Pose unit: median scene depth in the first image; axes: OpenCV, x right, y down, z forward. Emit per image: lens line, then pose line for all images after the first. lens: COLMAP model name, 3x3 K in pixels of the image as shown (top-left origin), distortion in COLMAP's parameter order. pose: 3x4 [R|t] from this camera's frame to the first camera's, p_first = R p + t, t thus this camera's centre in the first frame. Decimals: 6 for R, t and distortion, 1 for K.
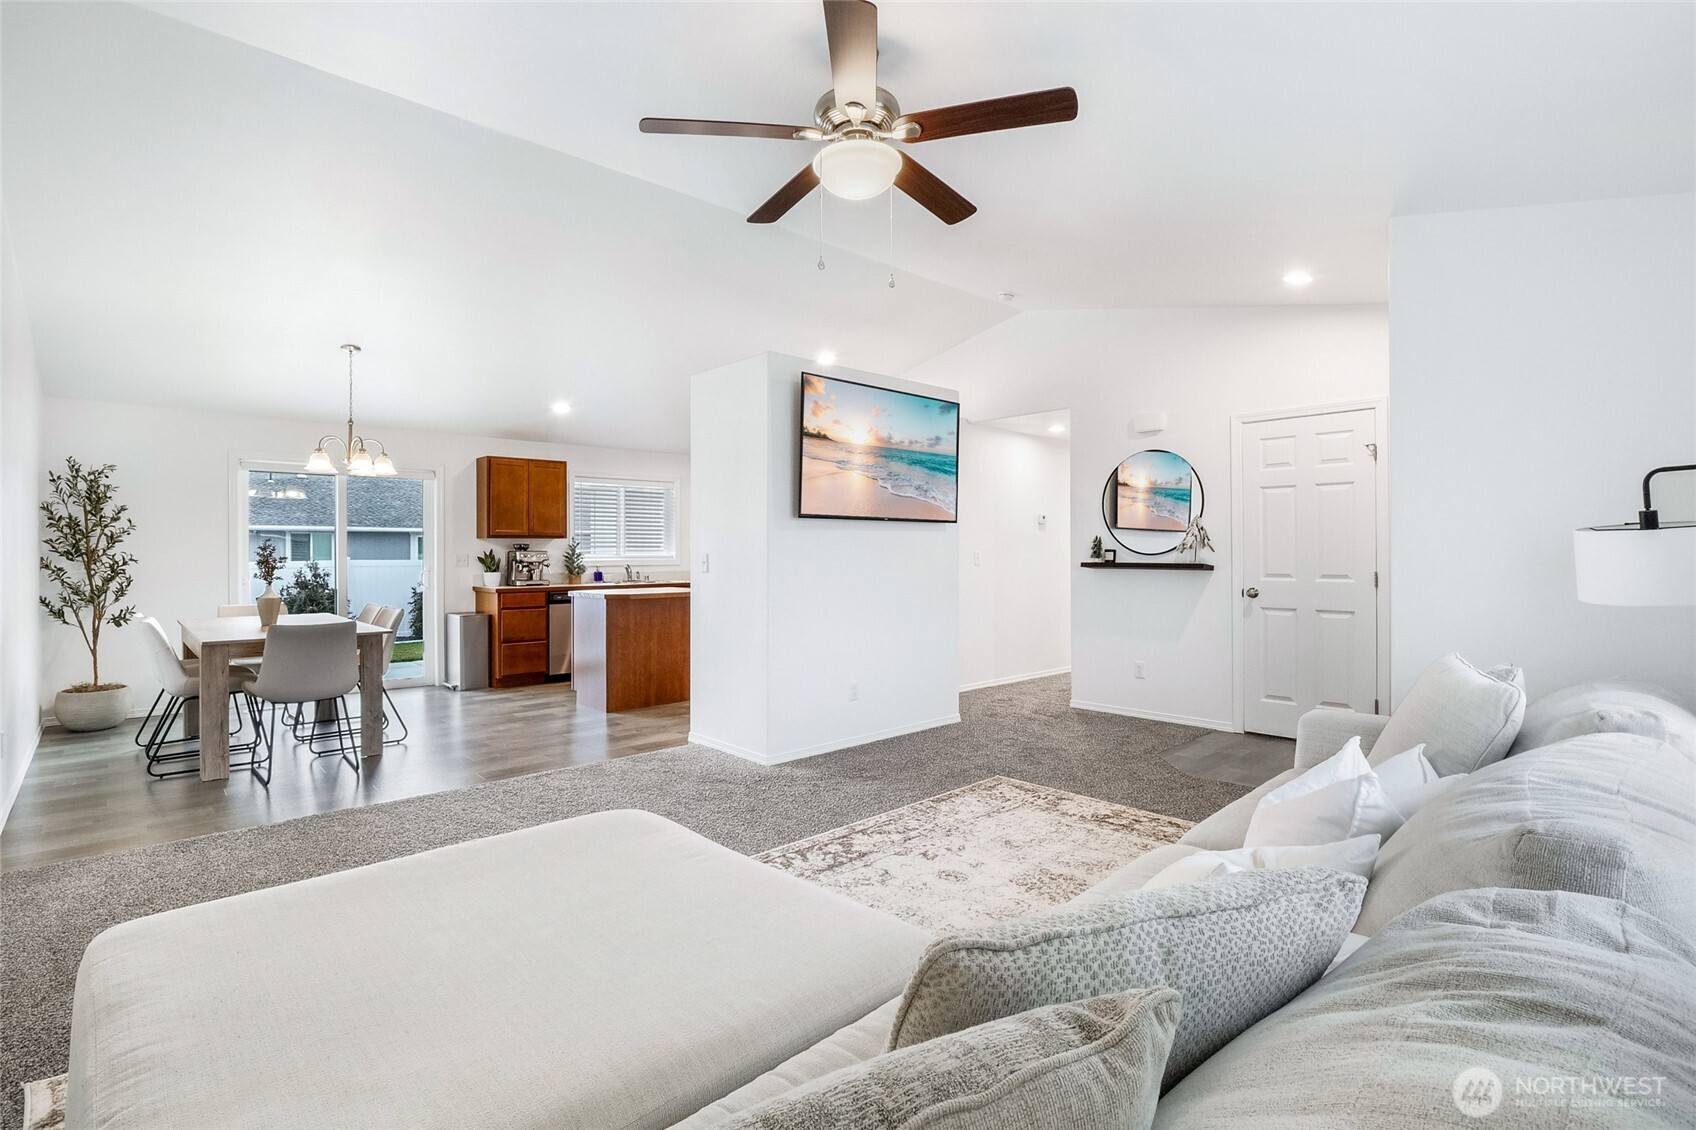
lens RADIAL K [[796.5, 0, 845.3], [0, 796.5, 548.7], [0, 0, 1]] dist [-0.016106, -0.000221]
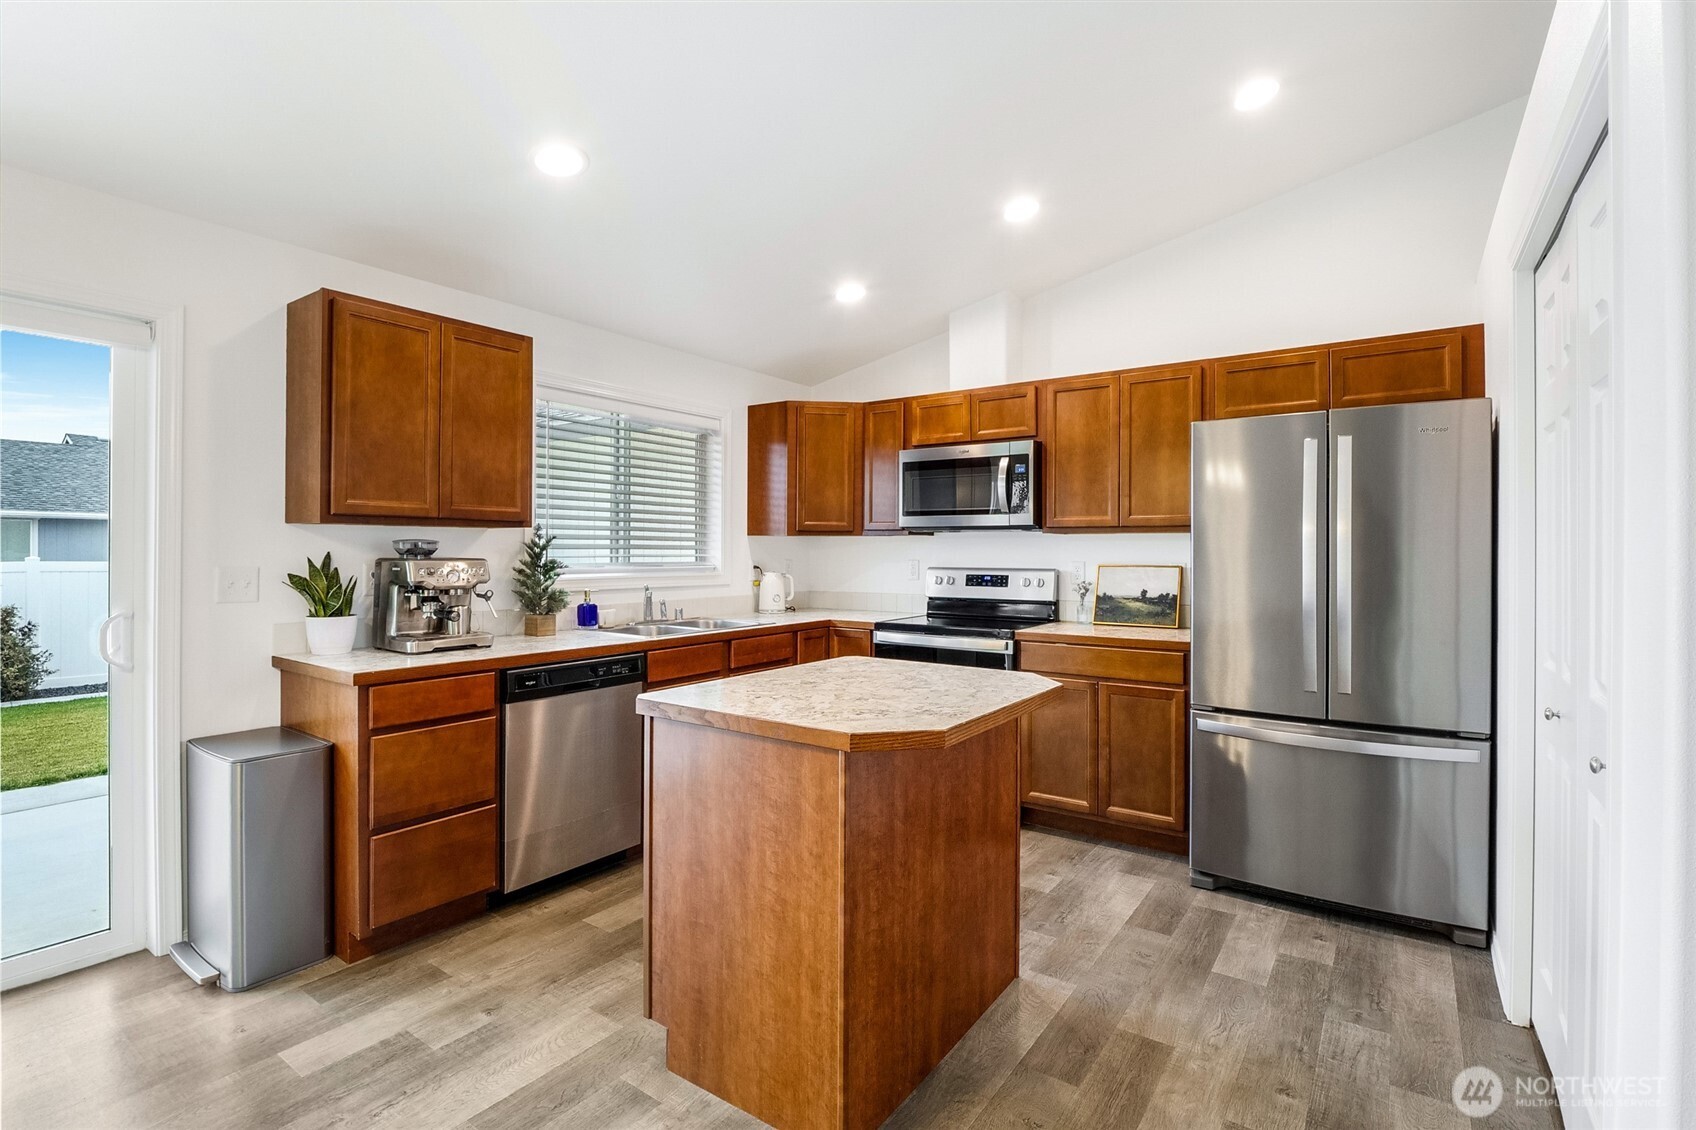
lens RADIAL K [[796.5, 0, 845.3], [0, 796.5, 548.7], [0, 0, 1]] dist [-0.016106, -0.000221]
pose [[0.978761, 0.007221, 0.204878, -0.288088], [-0.007494, 0.999972, 0.000554, -0.003534], [-0.204868, -0.002078, 0.978787, 0.595128]]
